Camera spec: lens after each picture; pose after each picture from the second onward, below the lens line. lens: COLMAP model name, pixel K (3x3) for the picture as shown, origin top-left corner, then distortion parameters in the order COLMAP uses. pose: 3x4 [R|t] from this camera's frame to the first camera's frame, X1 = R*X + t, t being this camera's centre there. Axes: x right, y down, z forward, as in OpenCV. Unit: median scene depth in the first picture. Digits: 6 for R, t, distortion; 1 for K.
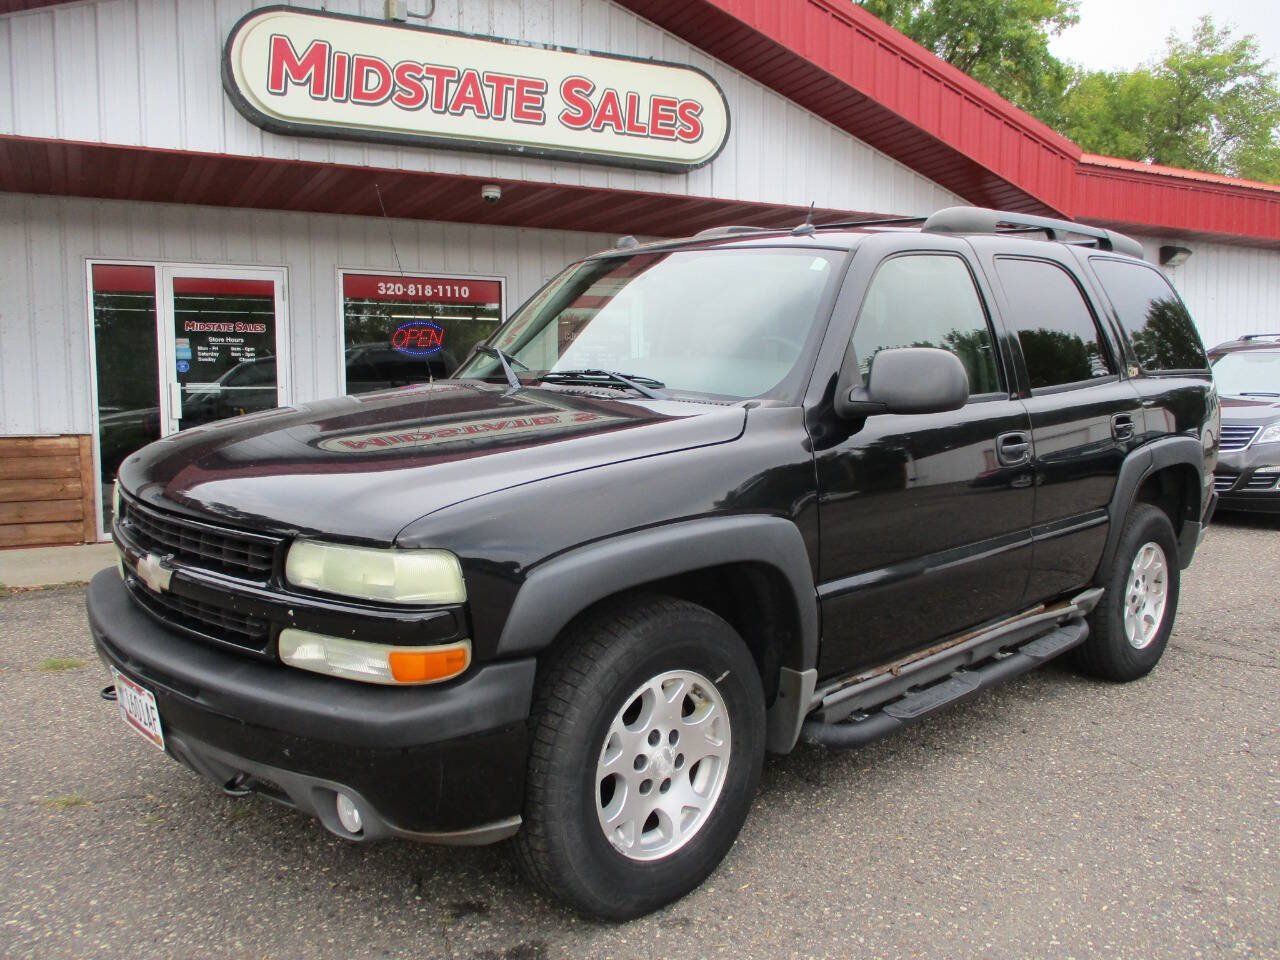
lens RADIAL K [[1068.3, 0, 645.1], [0, 1068.3, 485.8], [0, 0, 1]] dist [-0.030377, 0.010263]
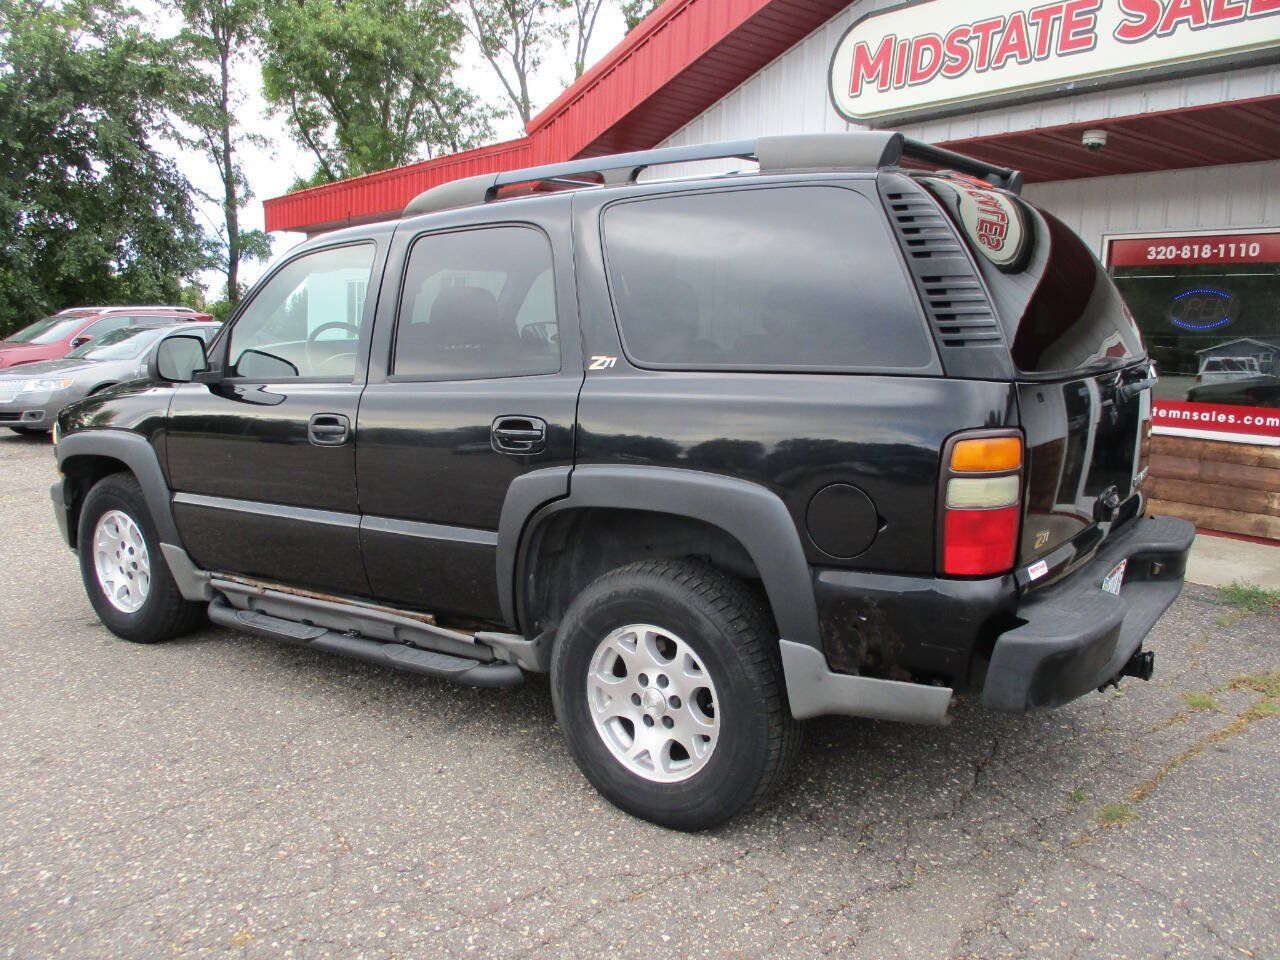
lens RADIAL K [[1068.3, 0, 645.5], [0, 1068.3, 487.3], [0, 0, 1]] dist [-0.030377, 0.010263]
pose [[0.182863, 0.147203, -0.972056, 0.762506], [-0.114727, 0.985167, 0.127606, -0.079054], [0.976422, 0.088186, 0.197038, 0.592626]]
